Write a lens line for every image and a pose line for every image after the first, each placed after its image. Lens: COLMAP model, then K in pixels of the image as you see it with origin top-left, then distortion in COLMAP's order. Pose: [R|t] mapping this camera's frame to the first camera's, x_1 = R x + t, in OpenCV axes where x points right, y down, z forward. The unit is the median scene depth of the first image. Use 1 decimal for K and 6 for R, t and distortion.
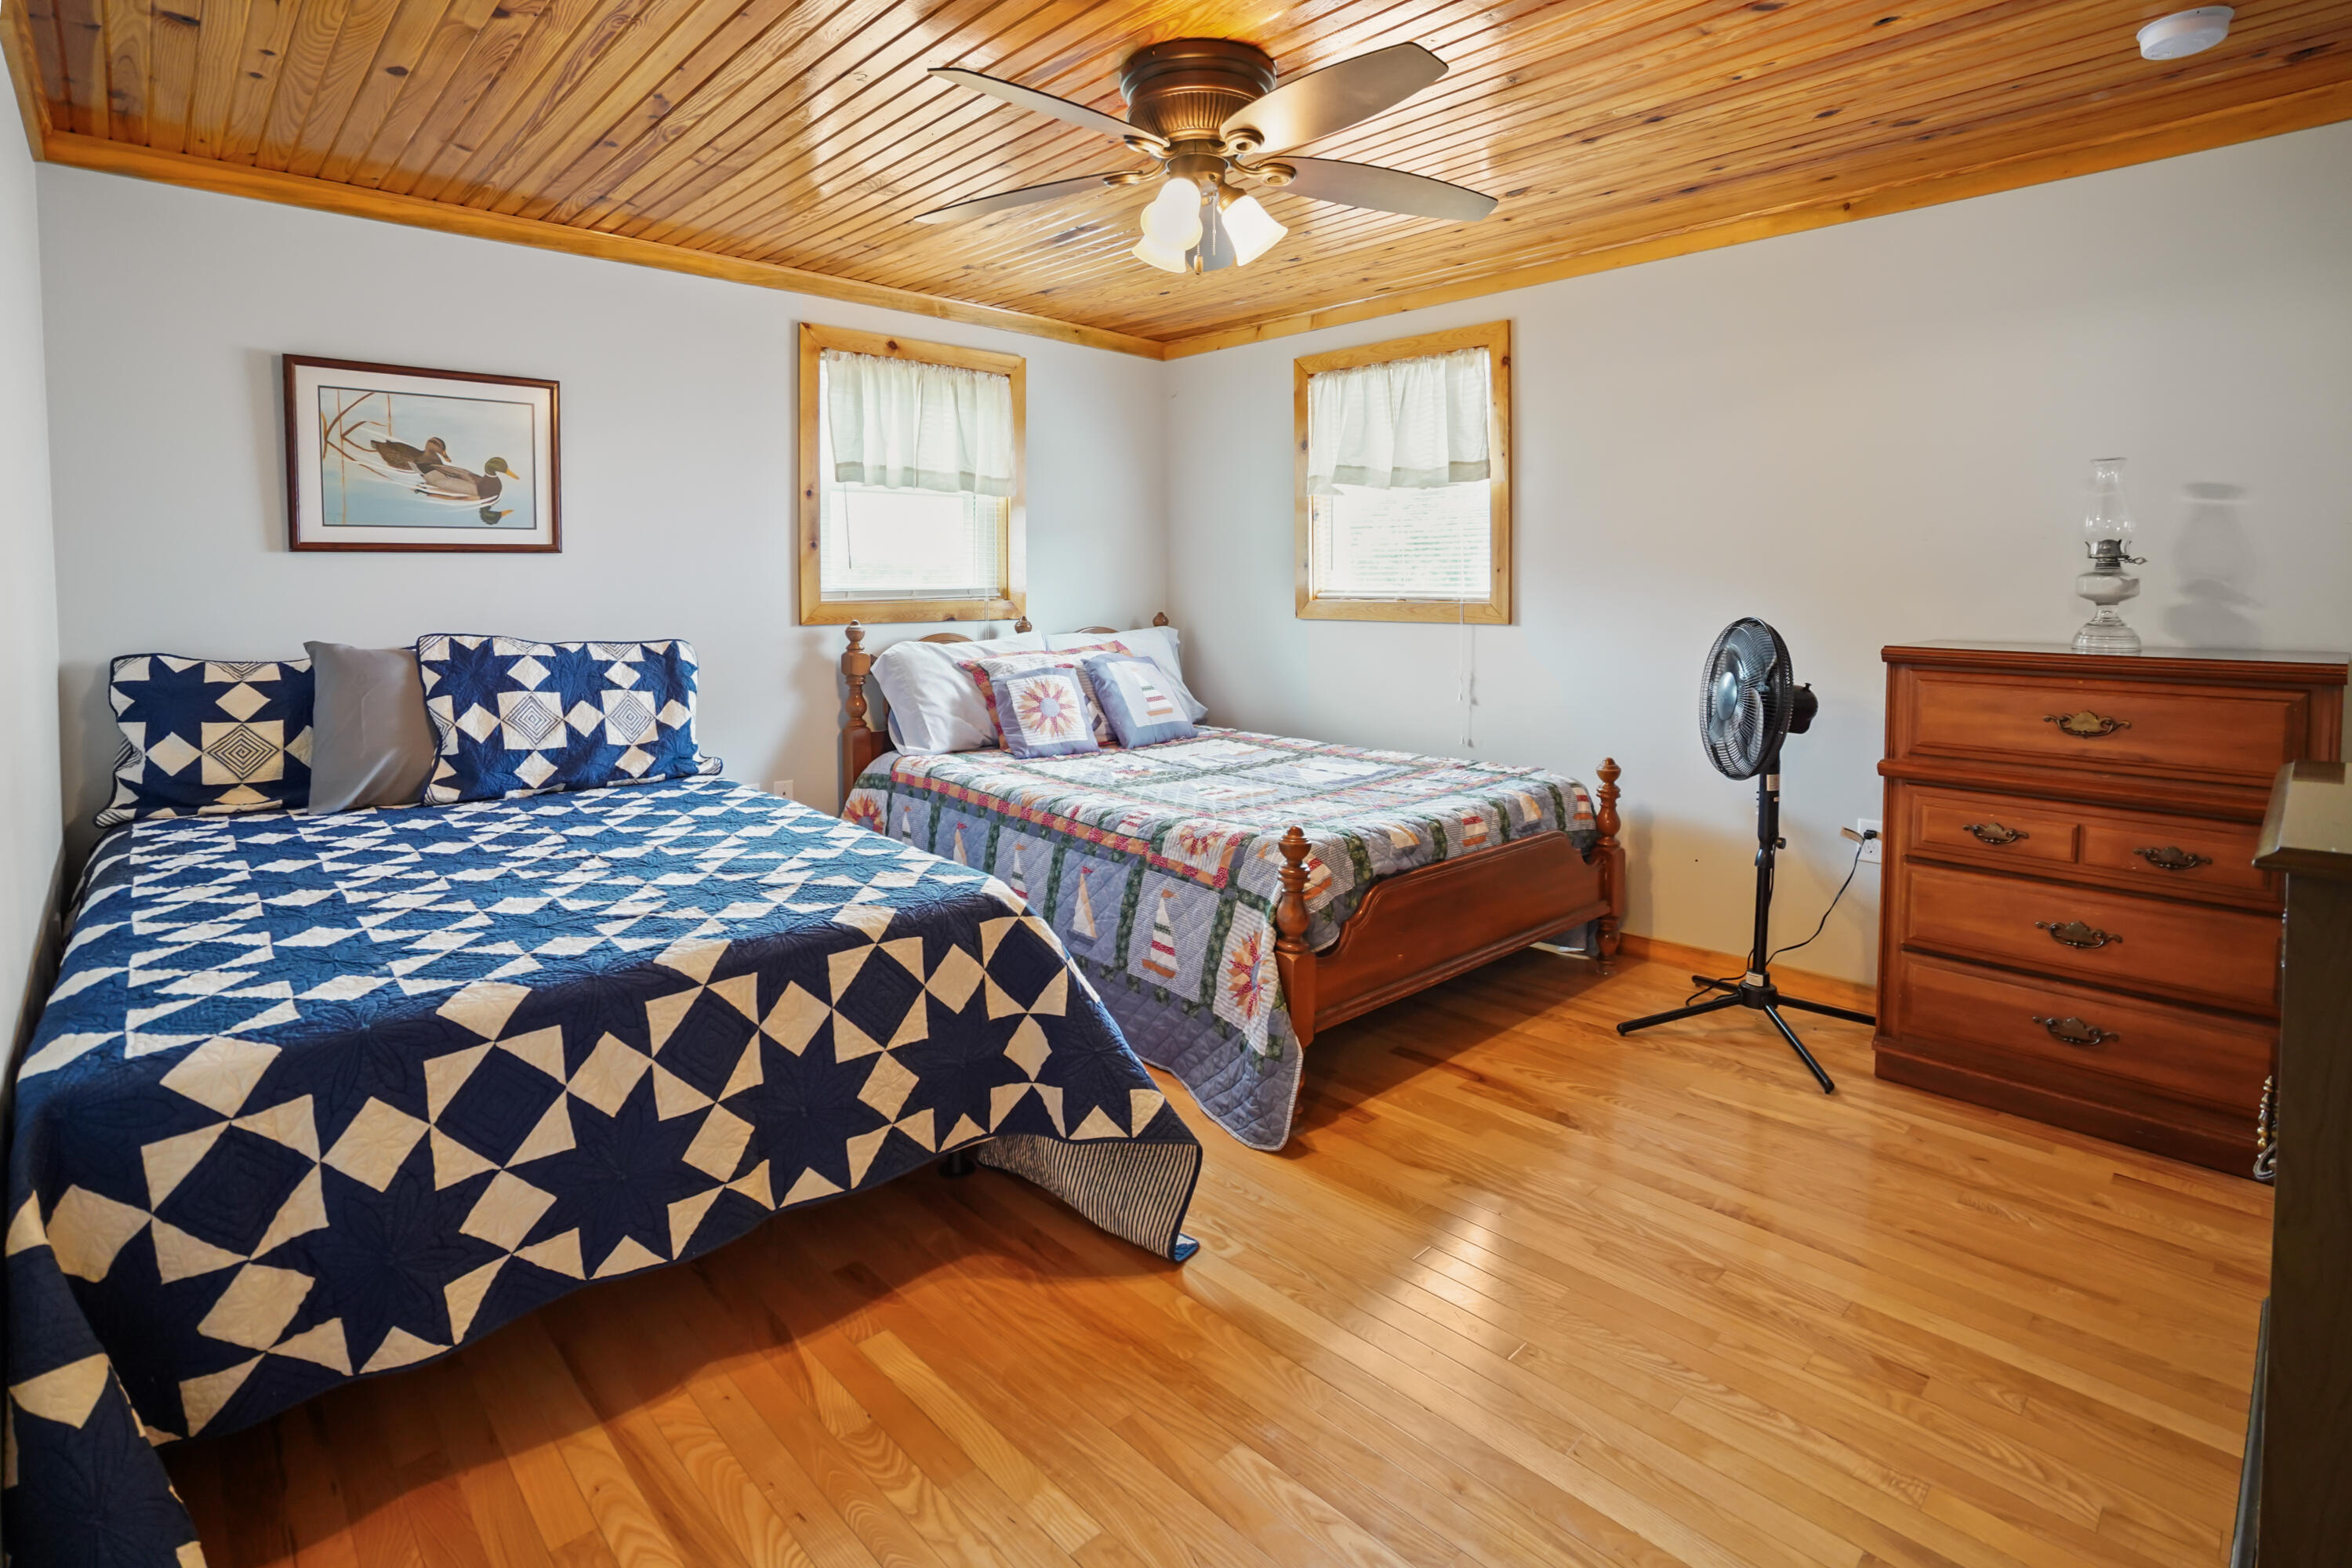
lens RADIAL K [[1158.3, 0, 1186.3], [0, 1158.3, 619.7], [0, 0, 1]] dist [-0.047368, 0.015069]
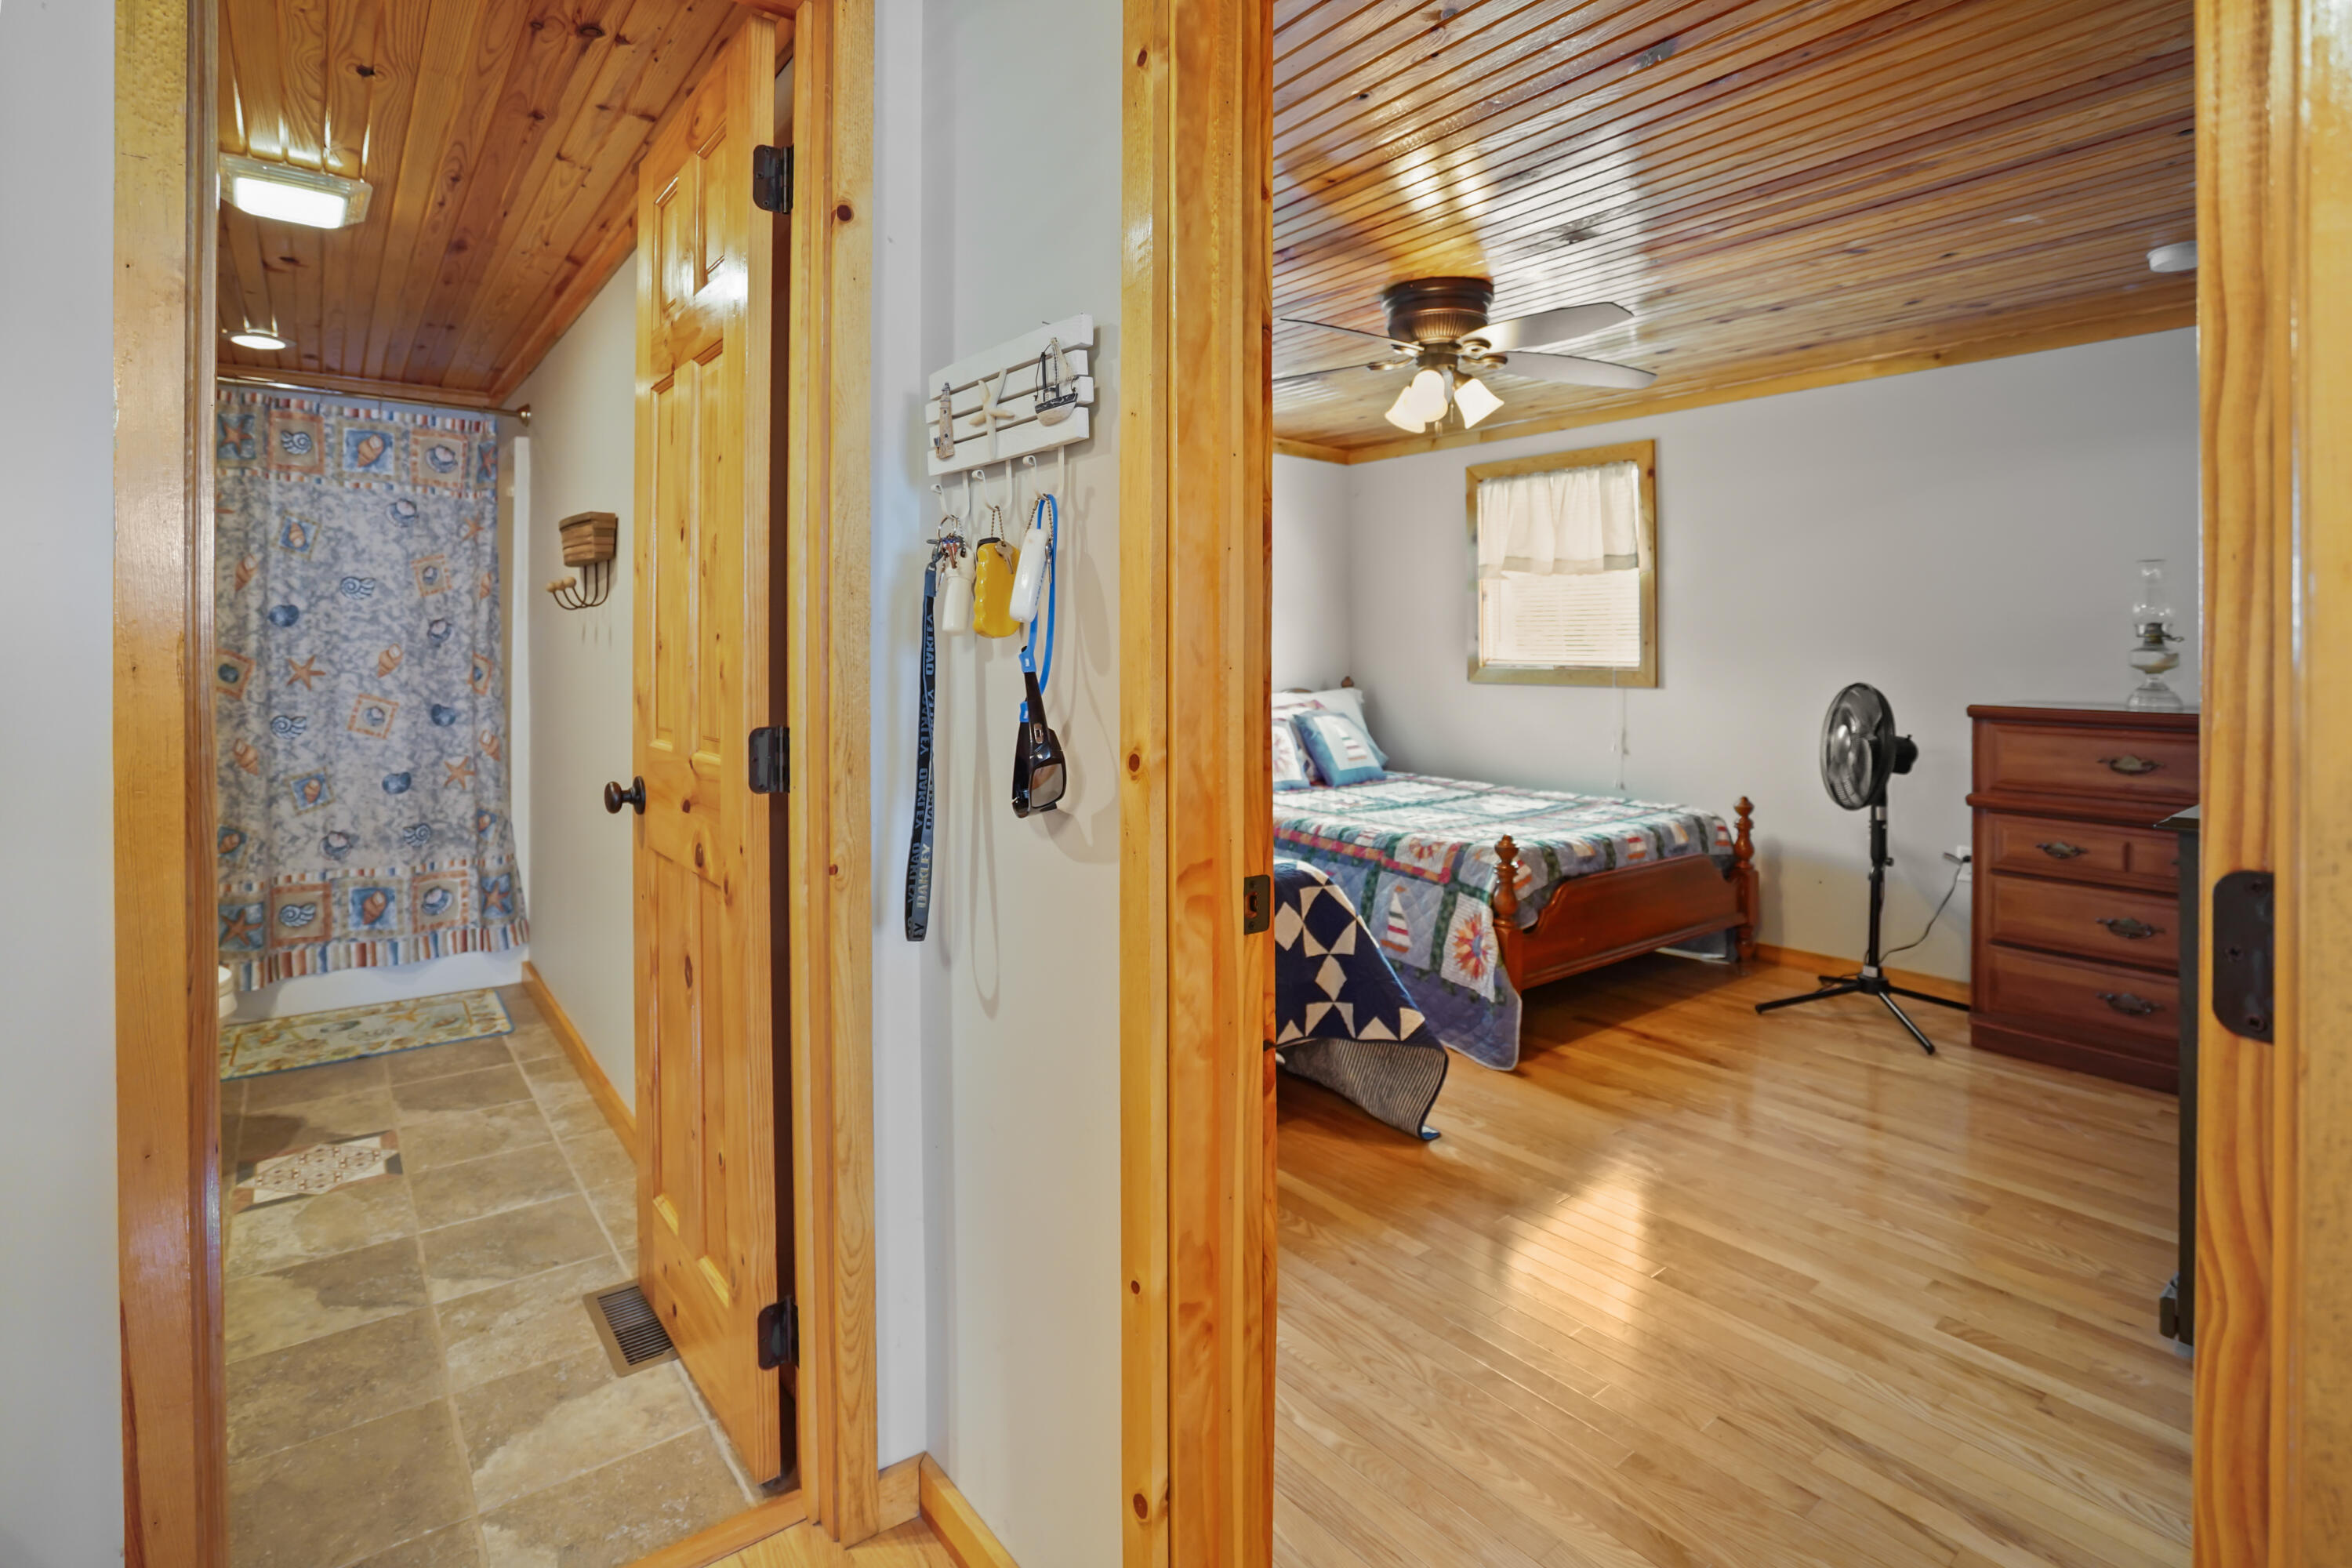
lens RADIAL K [[1158.3, 0, 1144.1], [0, 1158.3, 632.6], [0, 0, 1]] dist [-0.047368, 0.015069]
pose [[0.992744, 0.001522, -0.120240, -0.154758], [-0.006791, 0.999034, -0.043426, 0.003493], [0.120058, 0.043927, 0.991795, -0.374987]]
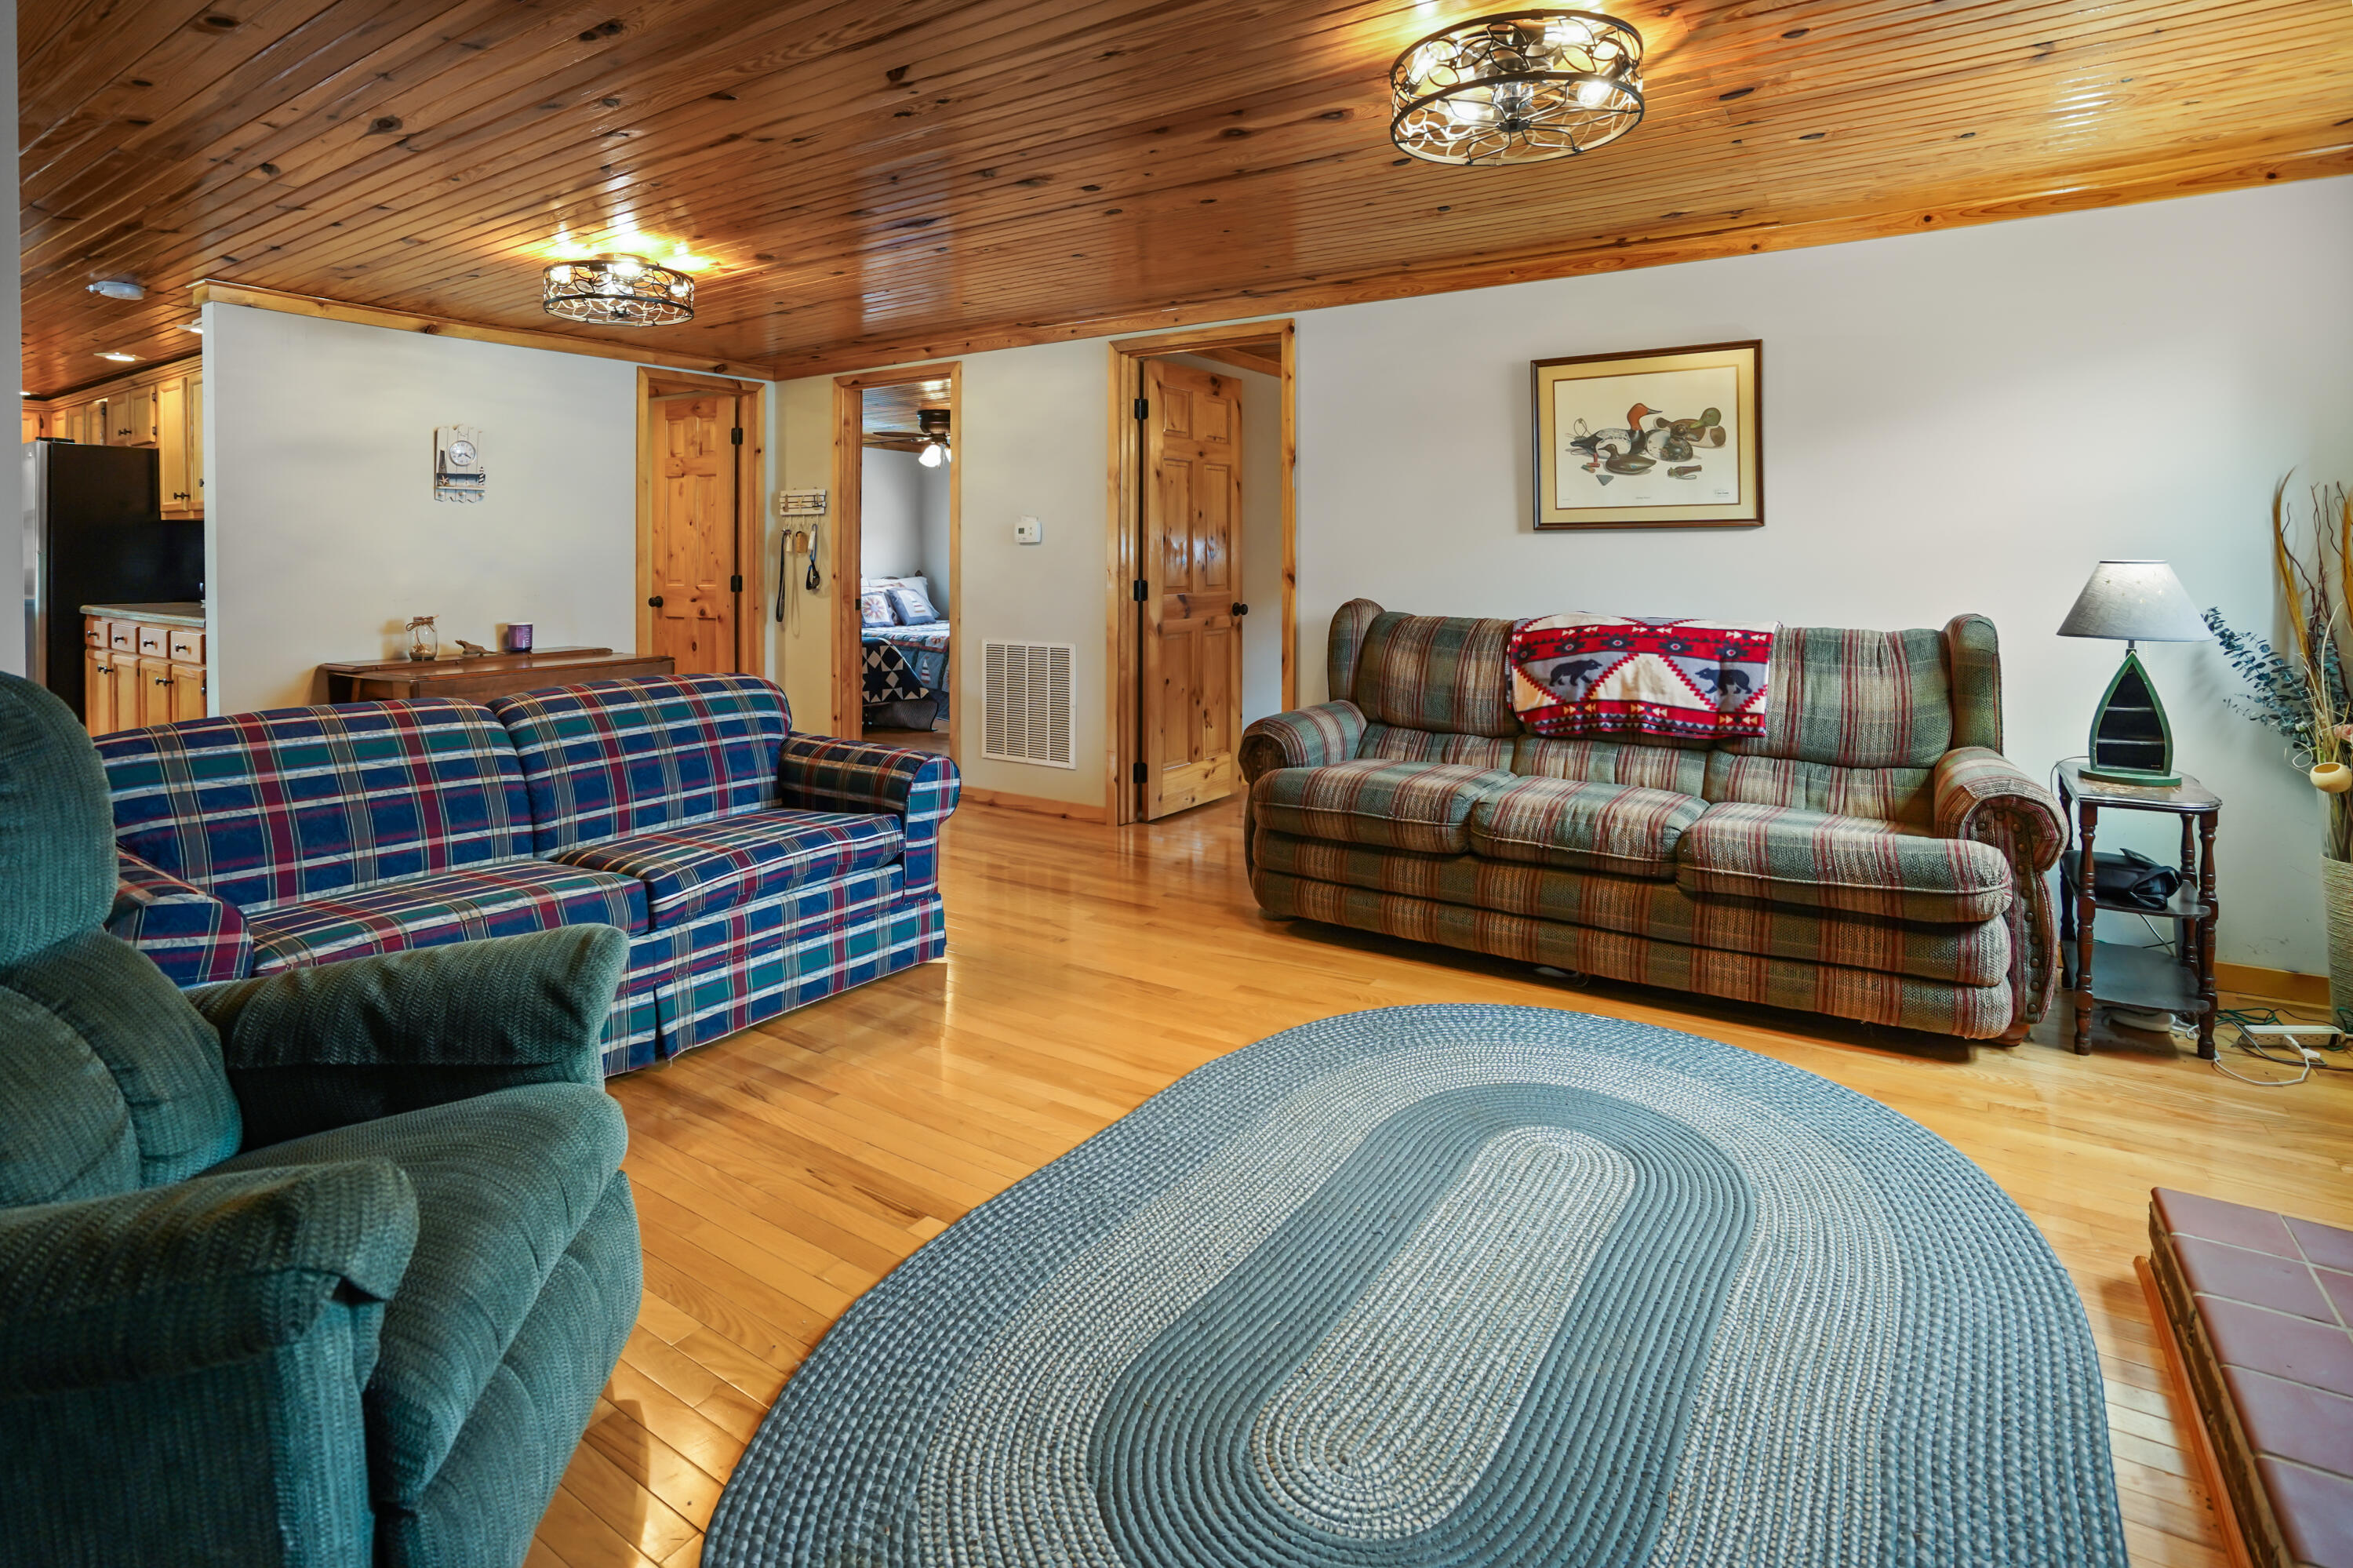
lens RADIAL K [[1158.8, 0, 1167.4], [0, 1158.8, 555.5], [0, 0, 1]] dist [-0.047368, 0.015069]
pose [[0.975796, -0.001260, 0.218678, -0.071399], [0.007632, 0.999570, -0.028297, 0.057355], [-0.218548, 0.029281, 0.975387, -2.238751]]
